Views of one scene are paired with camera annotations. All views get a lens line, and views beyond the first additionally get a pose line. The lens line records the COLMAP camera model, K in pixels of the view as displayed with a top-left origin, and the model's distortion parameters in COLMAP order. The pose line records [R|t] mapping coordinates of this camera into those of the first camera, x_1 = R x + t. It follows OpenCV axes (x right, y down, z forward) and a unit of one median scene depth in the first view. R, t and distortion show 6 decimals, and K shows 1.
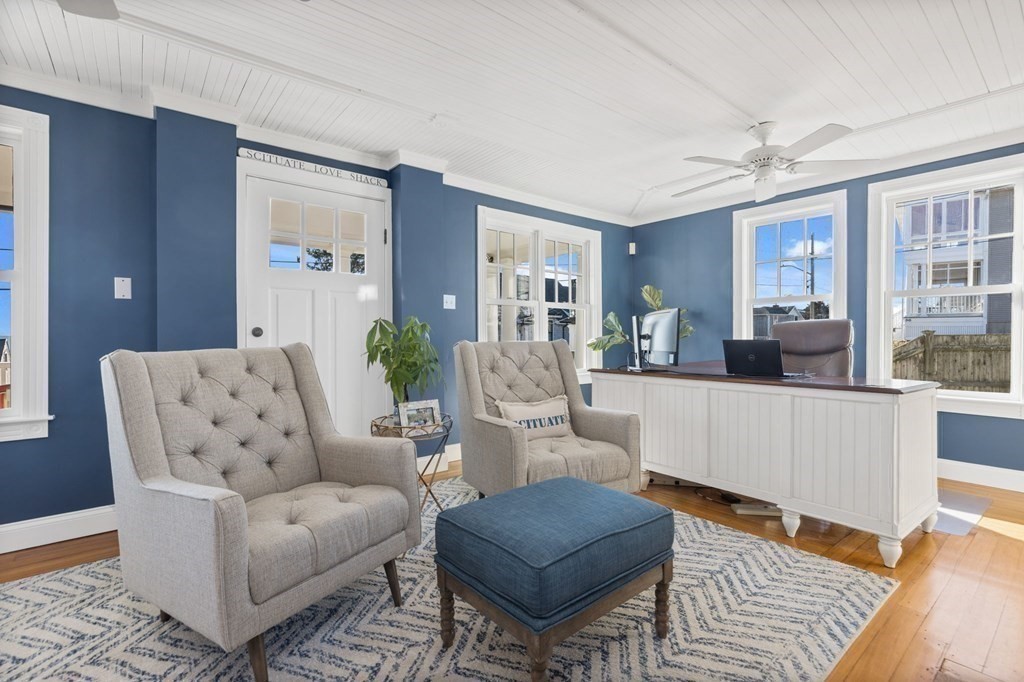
lens RADIAL K [[466.7, 0, 513.2], [0, 466.7, 339.2], [0, 0, 1]] dist [-0.011663, 0.006675]
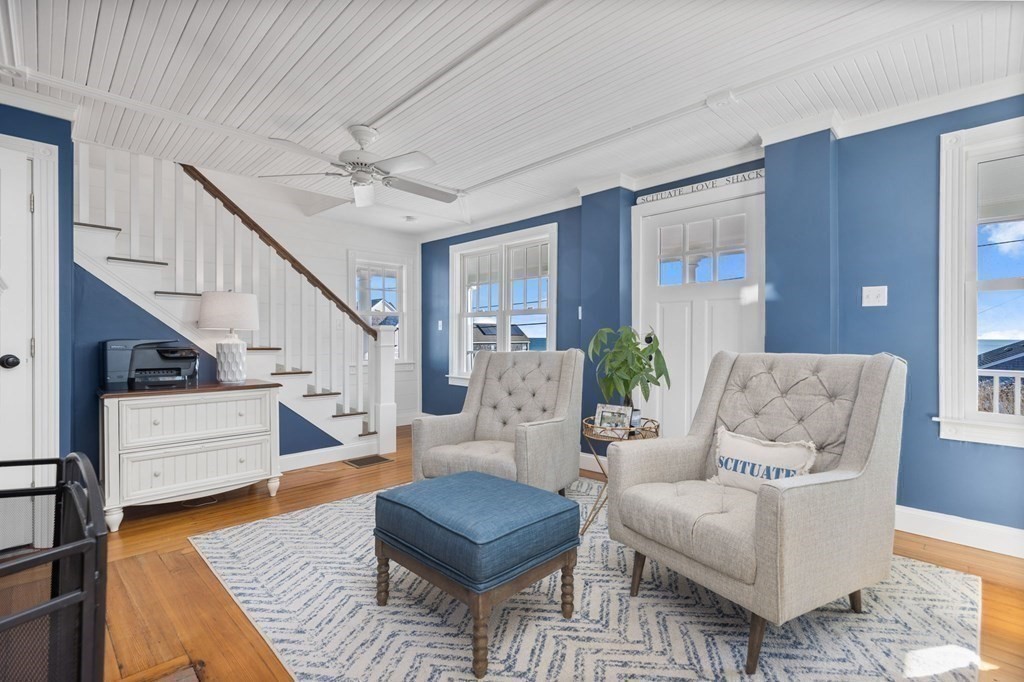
lens RADIAL K [[466.7, 0, 513.2], [0, 466.7, 339.2], [0, 0, 1]] dist [-0.011663, 0.006675]
pose [[0.105430, 0.001706, -0.994425, 0.660542], [-0.010618, 0.999943, 0.000590, -0.013602], [0.994370, 0.010497, 0.105442, 0.512693]]
